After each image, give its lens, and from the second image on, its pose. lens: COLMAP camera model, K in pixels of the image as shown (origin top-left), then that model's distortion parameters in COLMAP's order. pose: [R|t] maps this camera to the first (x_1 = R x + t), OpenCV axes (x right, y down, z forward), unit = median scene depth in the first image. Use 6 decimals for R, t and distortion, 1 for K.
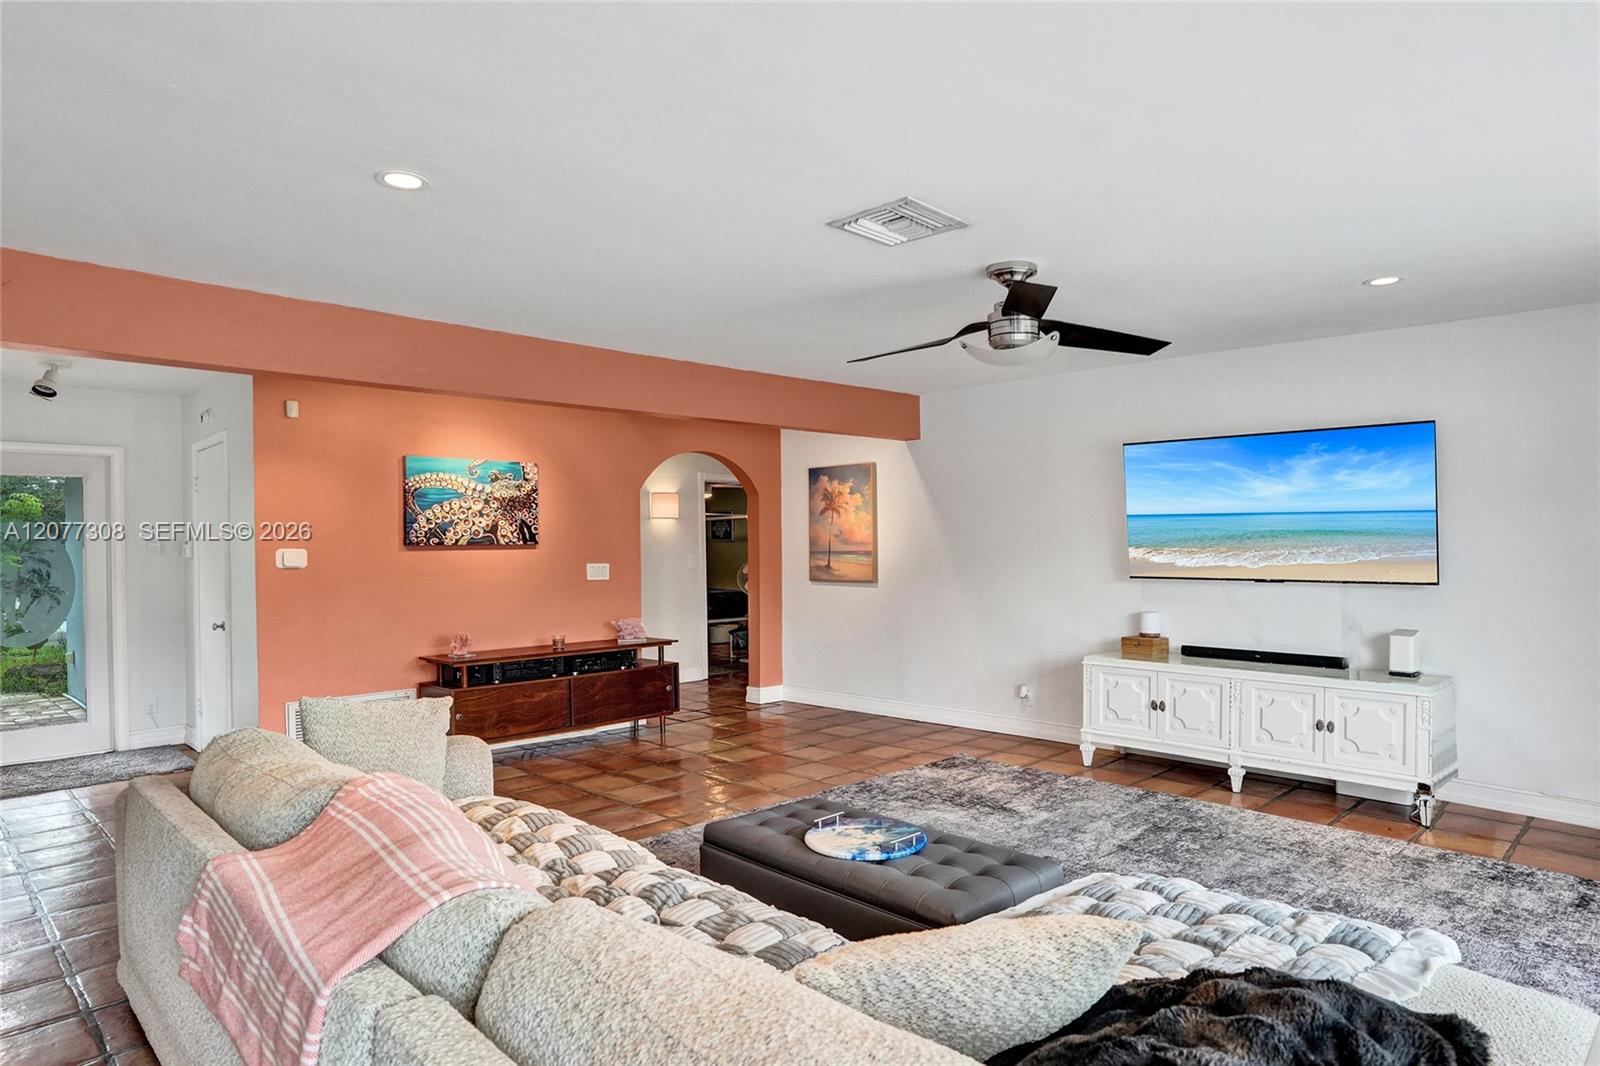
lens RADIAL K [[936.6, 0, 794.3], [0, 936.6, 551.2], [0, 0, 1]] dist [-0.081219, 0.038055]
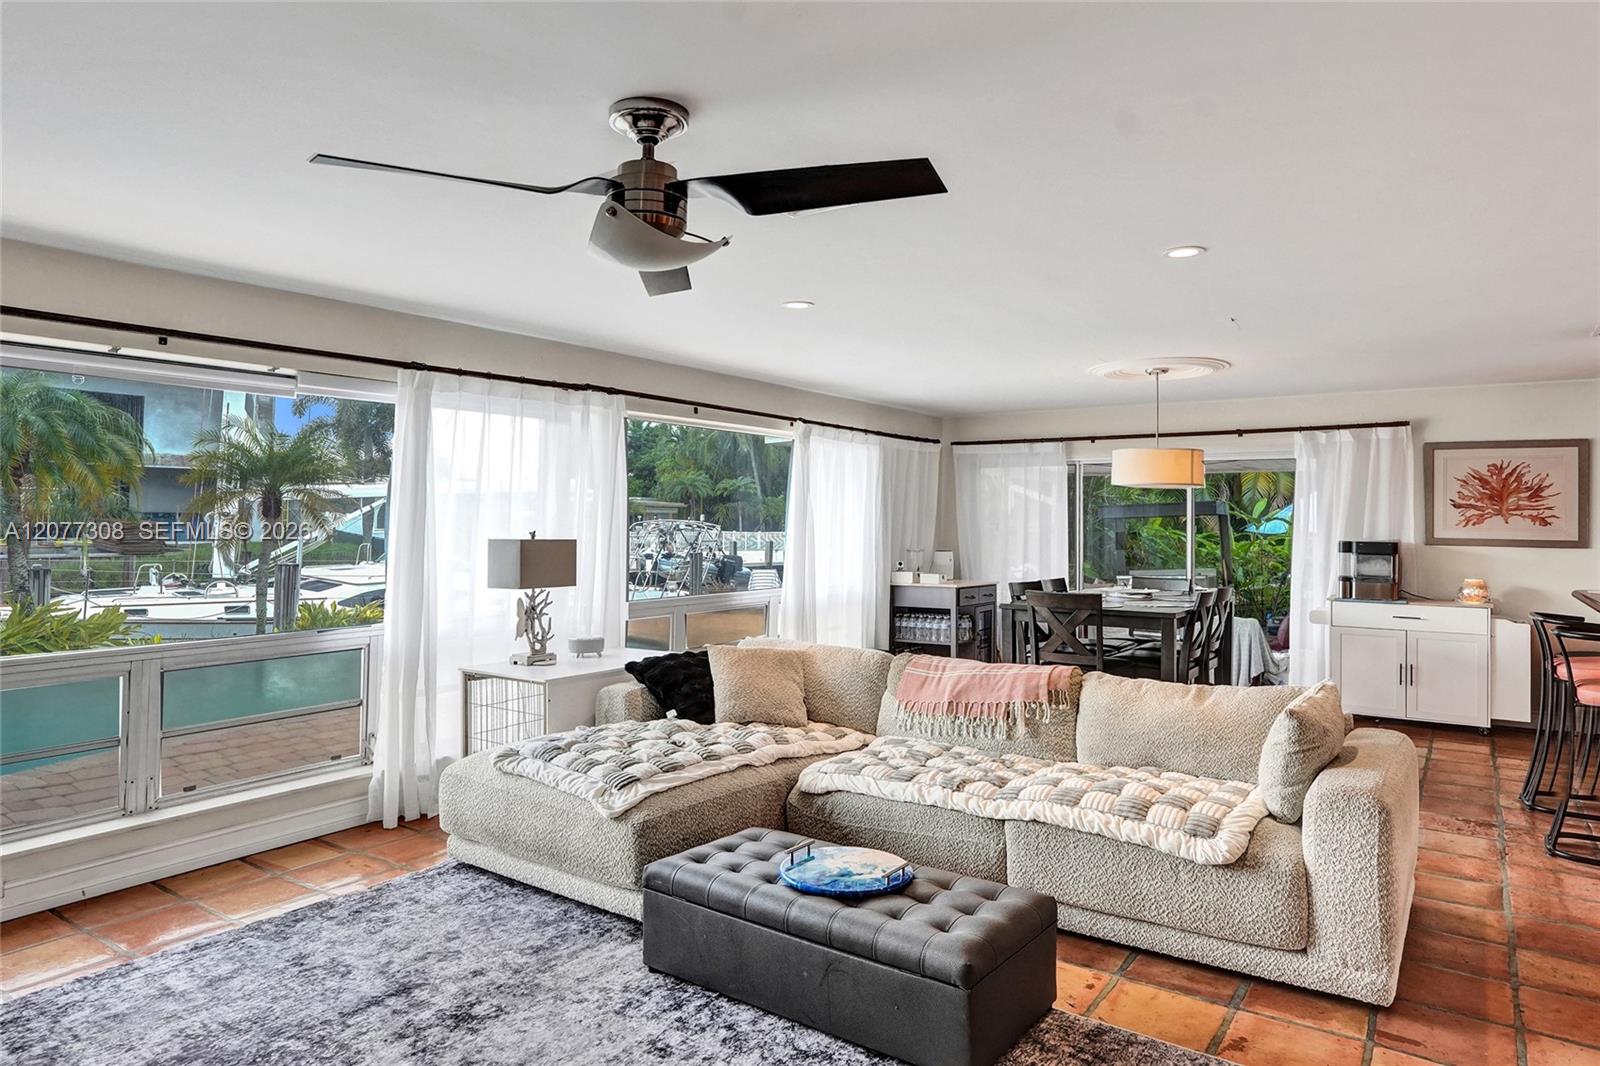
lens RADIAL K [[992.8, 0, 793.4], [0, 992.8, 497.5], [0, 0, 1]] dist [-0.049842, 0.032221]
pose [[-0.983257, -0.003051, -0.182200, 0.156119], [0.000382, 0.999823, -0.018804, -0.019311], [0.182225, -0.018559, -0.983082, 0.998093]]
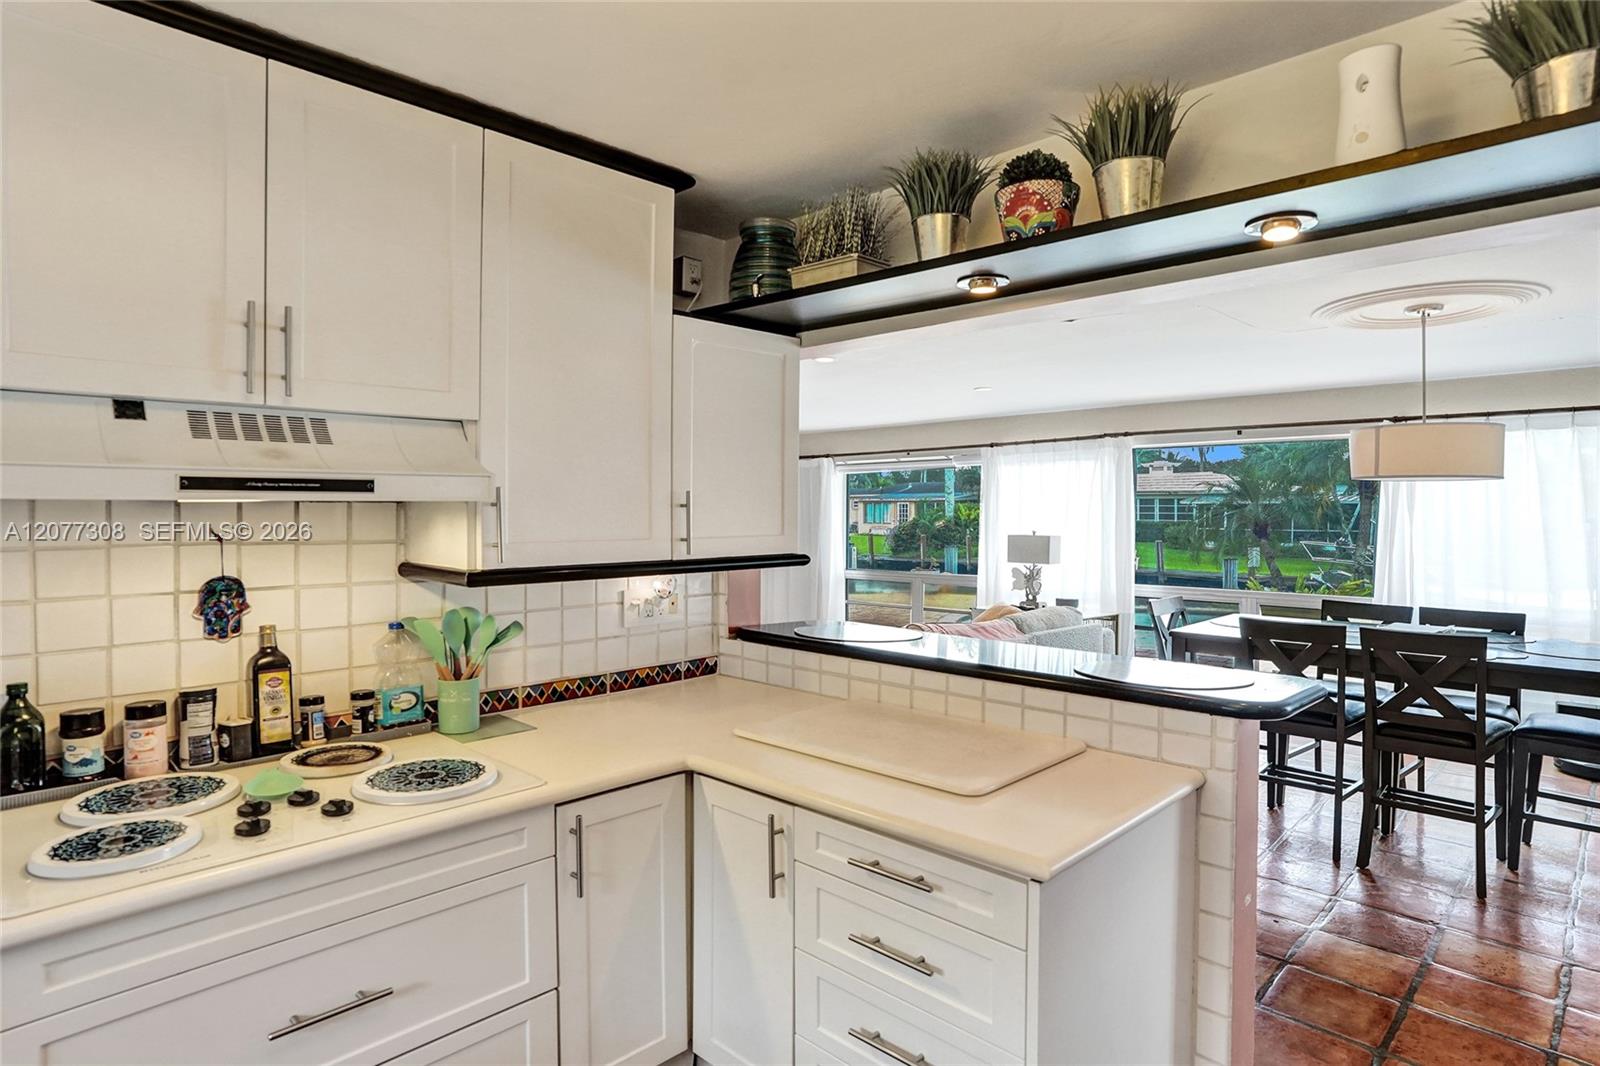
lens RADIAL K [[885.7, 0, 805.1], [0, 885.7, 522.7], [0, 0, 1]] dist [-0.079607, 0.031125]
pose [[-0.026913, -0.001371, 0.999637, -1.079809], [0.001899, 0.999997, 0.001423, -0.020560], [-0.999636, 0.001936, -0.026910, 0.492967]]
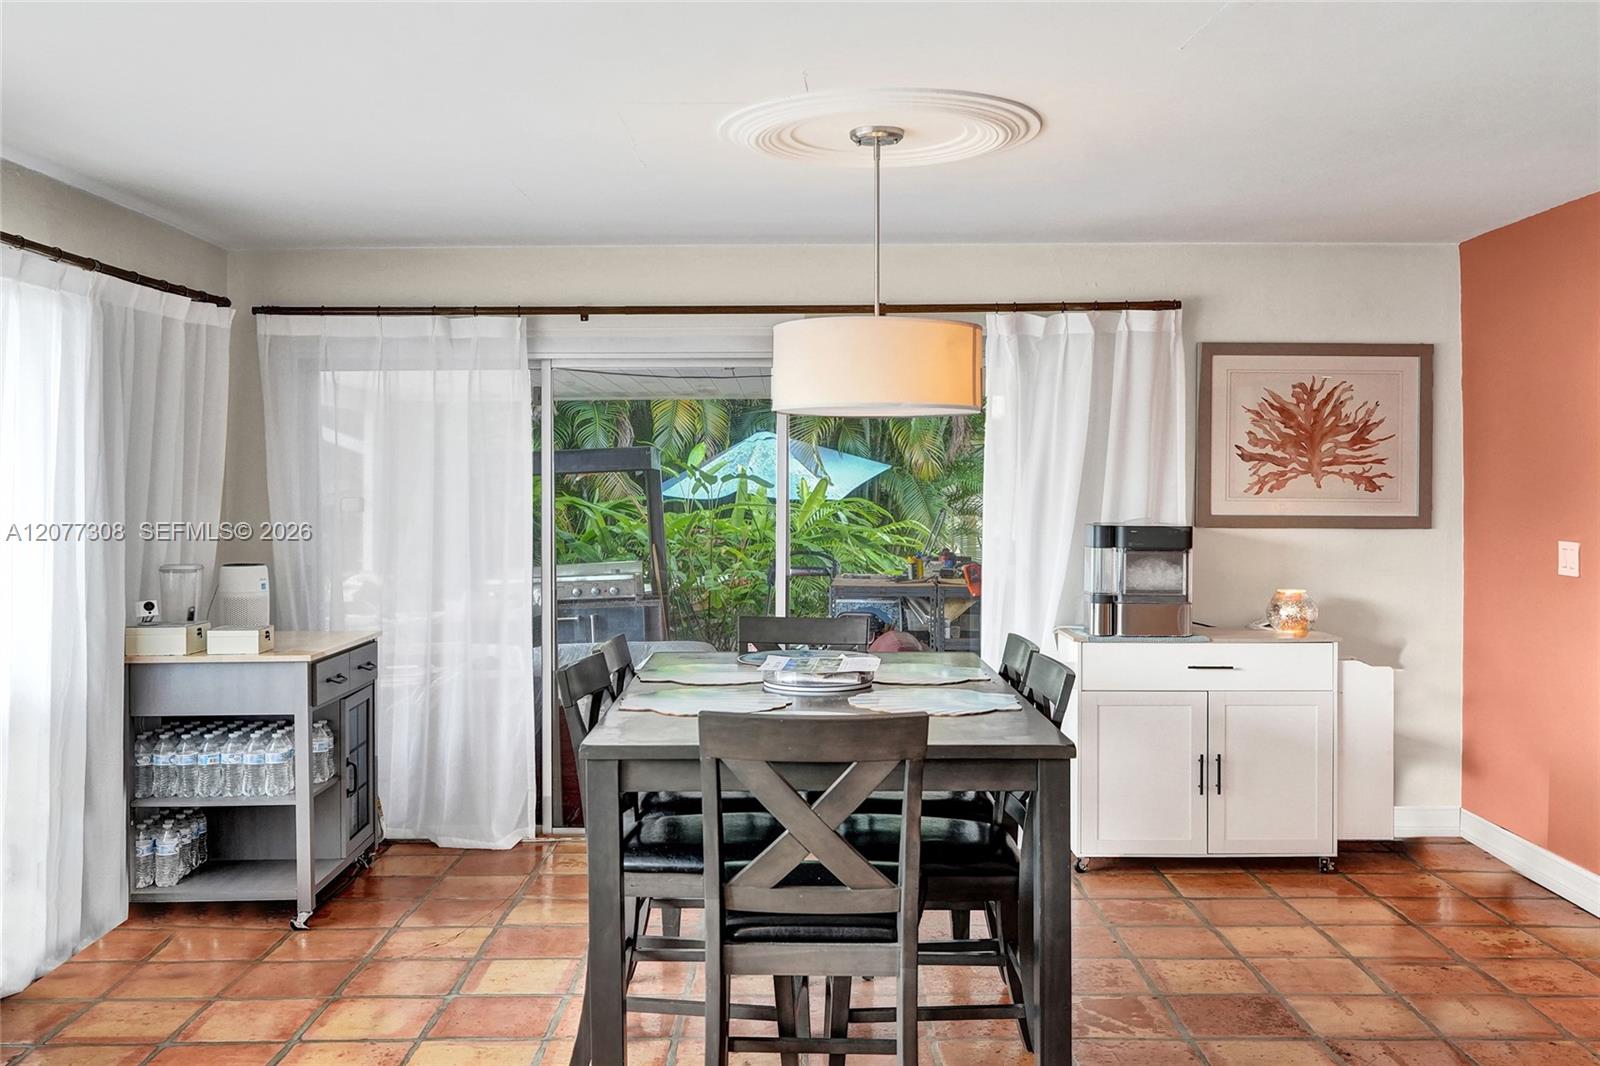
lens RADIAL K [[1501.2, 0, 798.2], [0, 1501.2, 485.3], [0, 0, 1]] dist [-0.017366, -0.002623]
pose [[-0.703308, 0.013744, -0.710753, 0.082659], [0.006025, 0.999892, 0.013372, -0.027620], [0.710860, 0.005122, -0.703315, 0.462934]]
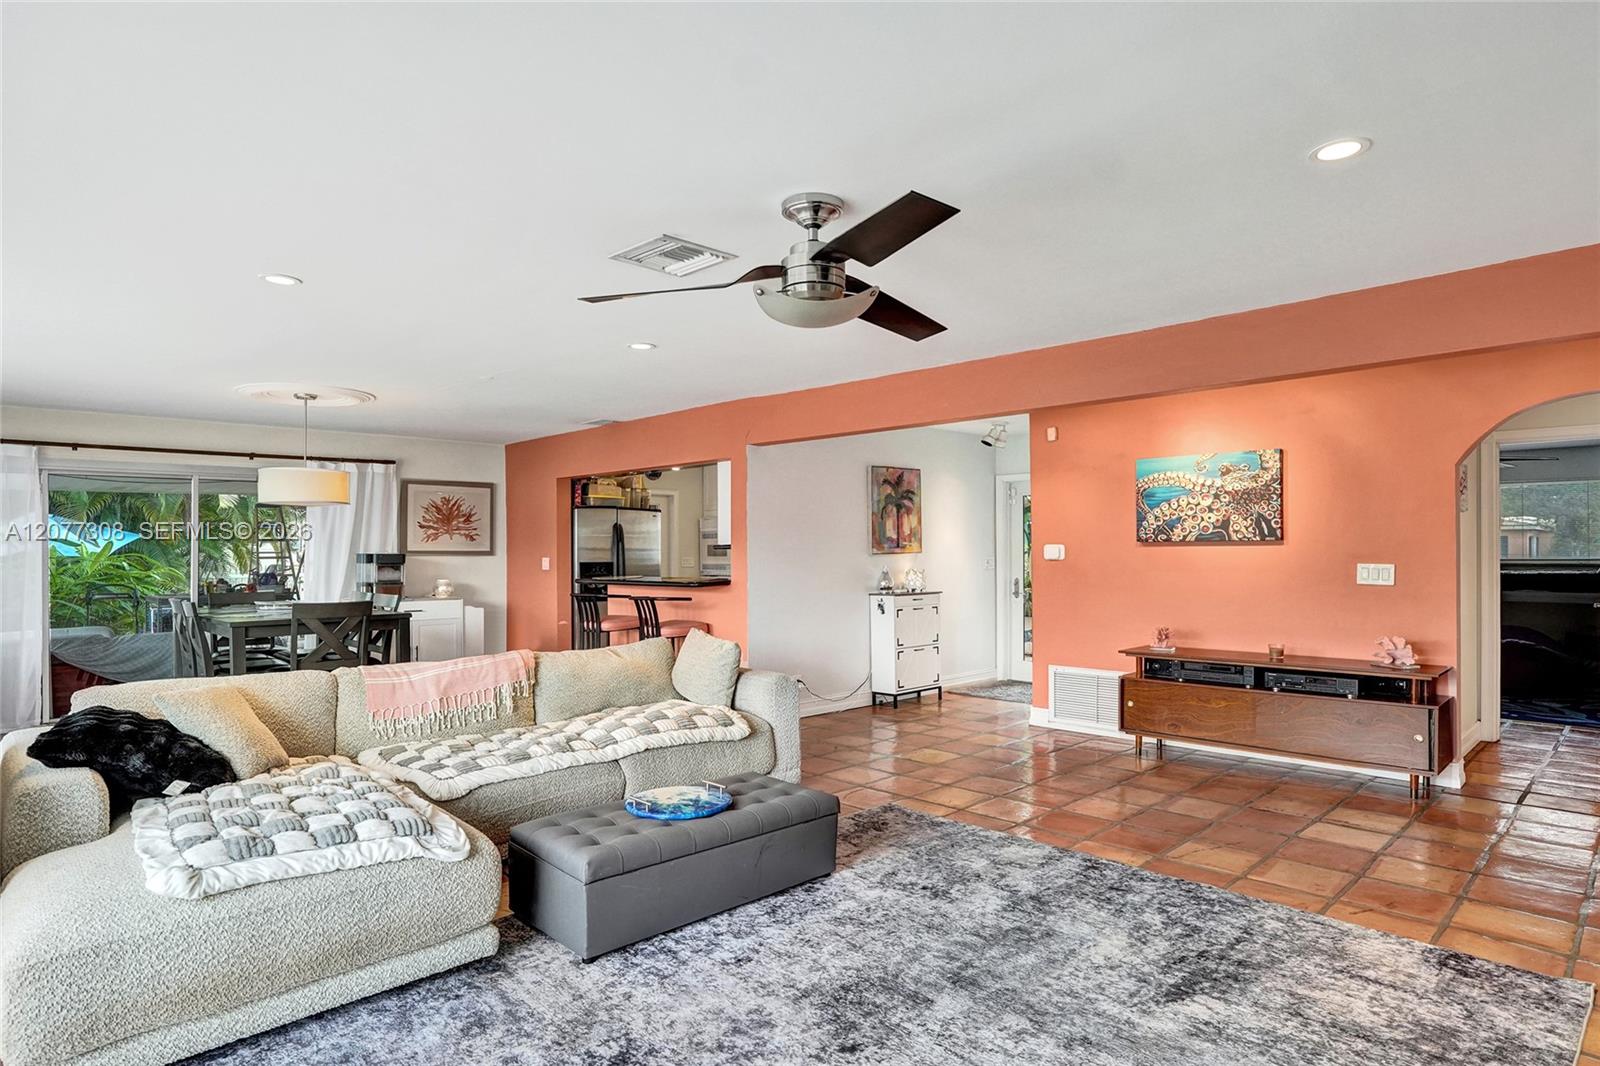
lens RADIAL K [[888.4, 0, 803.0], [0, 888.4, 545.6], [0, 0, 1]] dist [-0.048508, 0.024287]
pose [[0.001716, 0.006314, -0.999979, 0.605083], [0.000938, 0.999980, 0.006316, -0.008412], [0.999998, -0.000949, 0.001710, 0.589142]]
